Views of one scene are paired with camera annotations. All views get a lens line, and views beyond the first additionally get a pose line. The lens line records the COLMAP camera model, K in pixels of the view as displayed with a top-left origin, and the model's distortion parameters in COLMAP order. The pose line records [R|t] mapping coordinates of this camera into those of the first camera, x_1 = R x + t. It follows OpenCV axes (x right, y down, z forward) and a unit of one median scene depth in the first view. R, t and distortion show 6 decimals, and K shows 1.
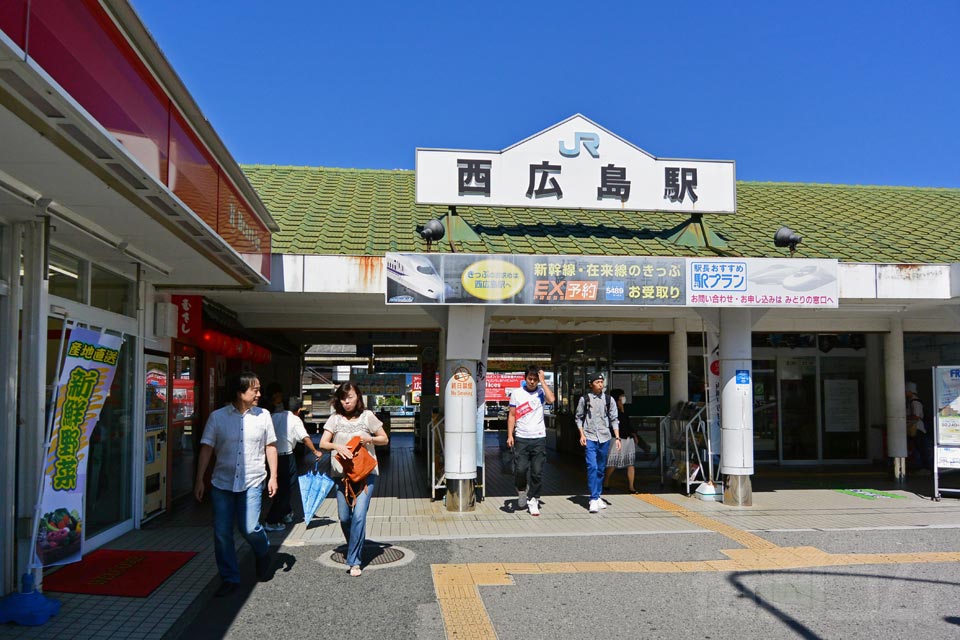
lens RADIAL K [[738.3, 0, 477.5], [0, 738.3, 350.7], [0, 0, 1]] dist [0.003627, -0.005982]
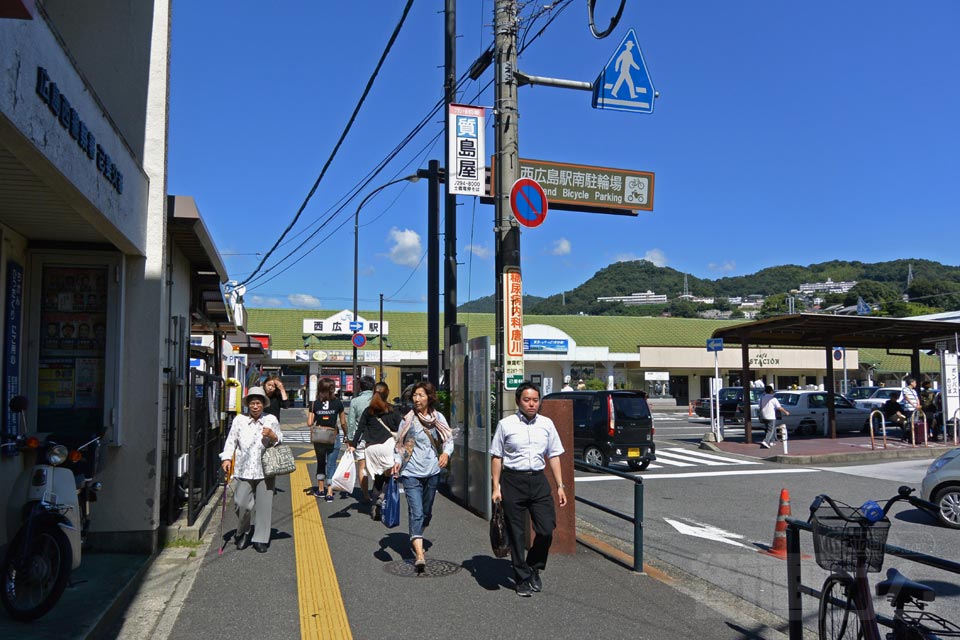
lens RADIAL K [[738.3, 0, 477.5], [0, 738.3, 350.7], [0, 0, 1]] dist [0.003627, -0.005982]
pose [[0.990436, 0.005769, 0.137854, 0.291928], [-0.005416, 0.999981, -0.002936, -0.097854], [-0.137868, 0.002162, 0.990448, -2.991669]]
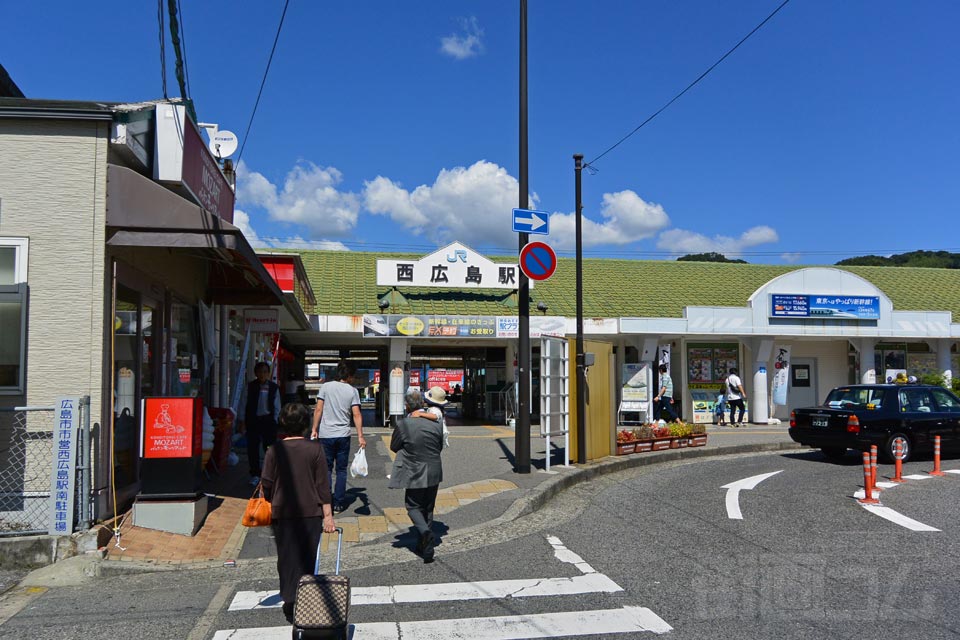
lens RADIAL K [[736.7, 0, 480.7], [0, 736.7, 346.0], [0, 0, 1]] dist [-0.003140, -0.015688]
pose [[0.998388, 0.003074, 0.056666, 0.090837], [-0.002850, 0.999988, -0.004031, -0.021273], [-0.056677, 0.003863, 0.998385, -1.073144]]
